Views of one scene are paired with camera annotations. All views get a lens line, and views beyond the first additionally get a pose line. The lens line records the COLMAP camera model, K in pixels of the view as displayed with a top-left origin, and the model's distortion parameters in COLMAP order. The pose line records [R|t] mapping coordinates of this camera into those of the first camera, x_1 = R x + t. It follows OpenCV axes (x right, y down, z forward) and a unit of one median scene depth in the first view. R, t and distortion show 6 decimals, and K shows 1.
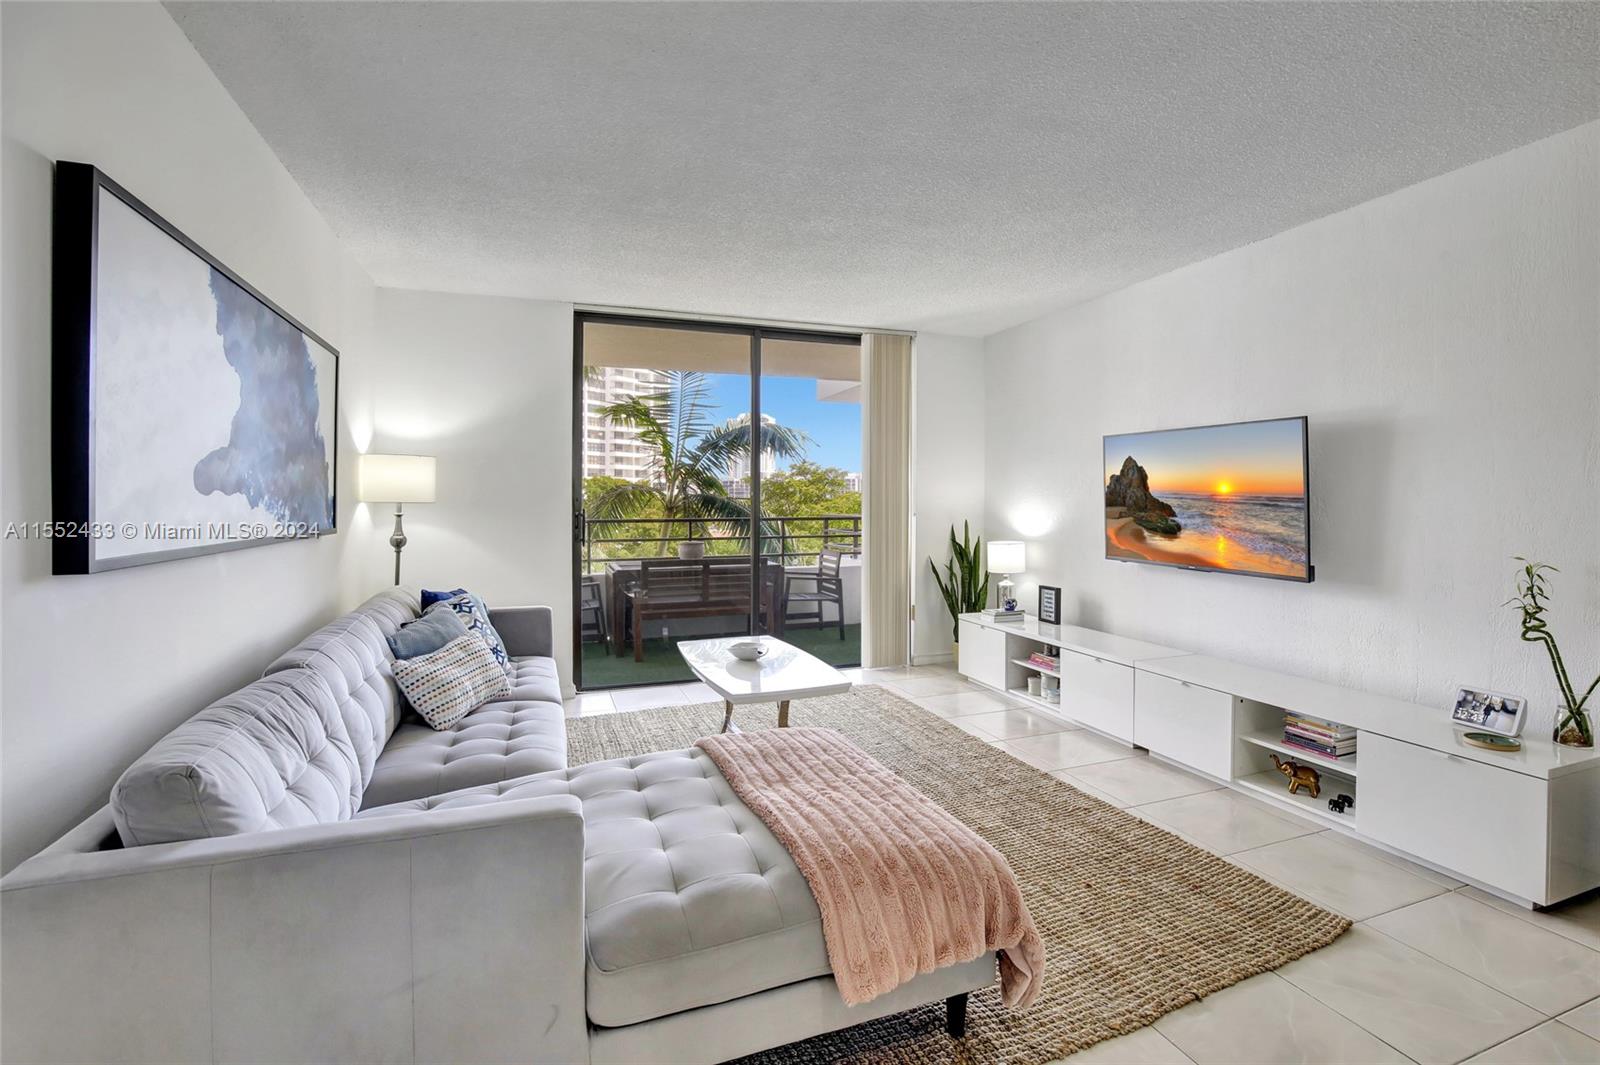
lens RADIAL K [[761.2, 0, 806.0], [0, 761.2, 502.5], [0, 0, 1]] dist [-0.026002, 0.001402]
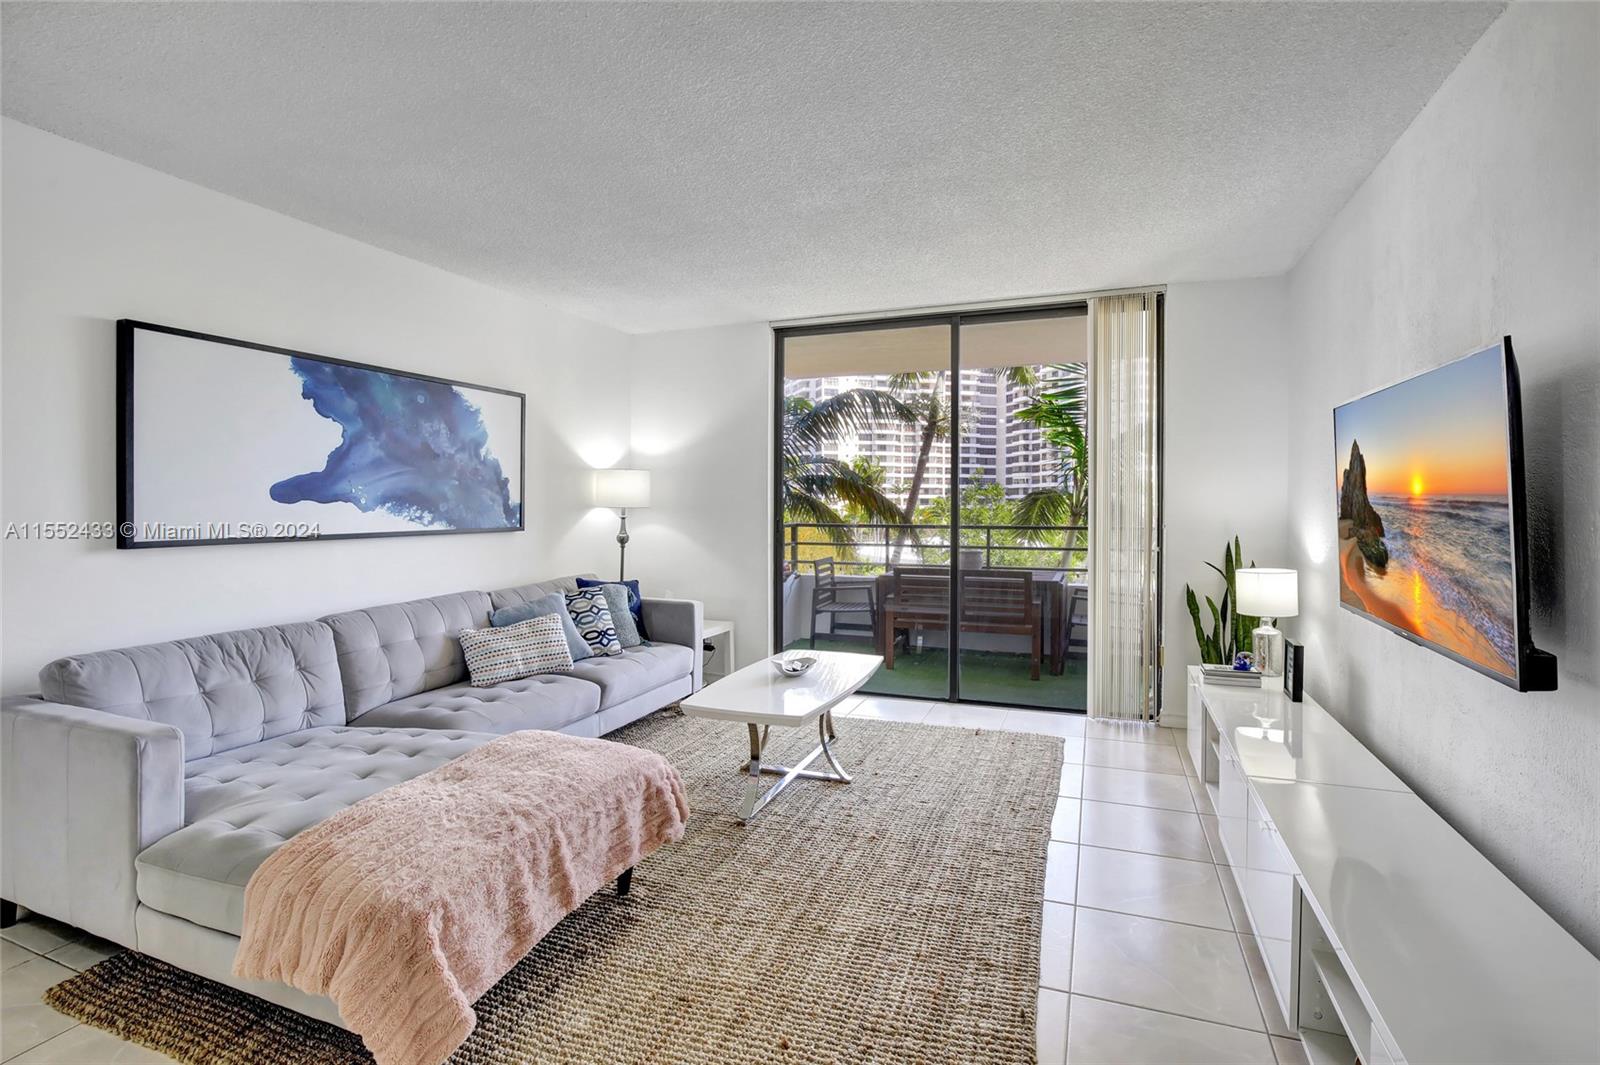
lens RADIAL K [[761.2, 0, 806.0], [0, 761.2, 502.5], [0, 0, 1]] dist [-0.026002, 0.001402]
pose [[0.739938, 0.000123, -0.672675, 0.450023], [-0.004208, 0.999981, -0.004447, -0.003584], [0.672661, 0.006122, 0.739925, 0.242041]]
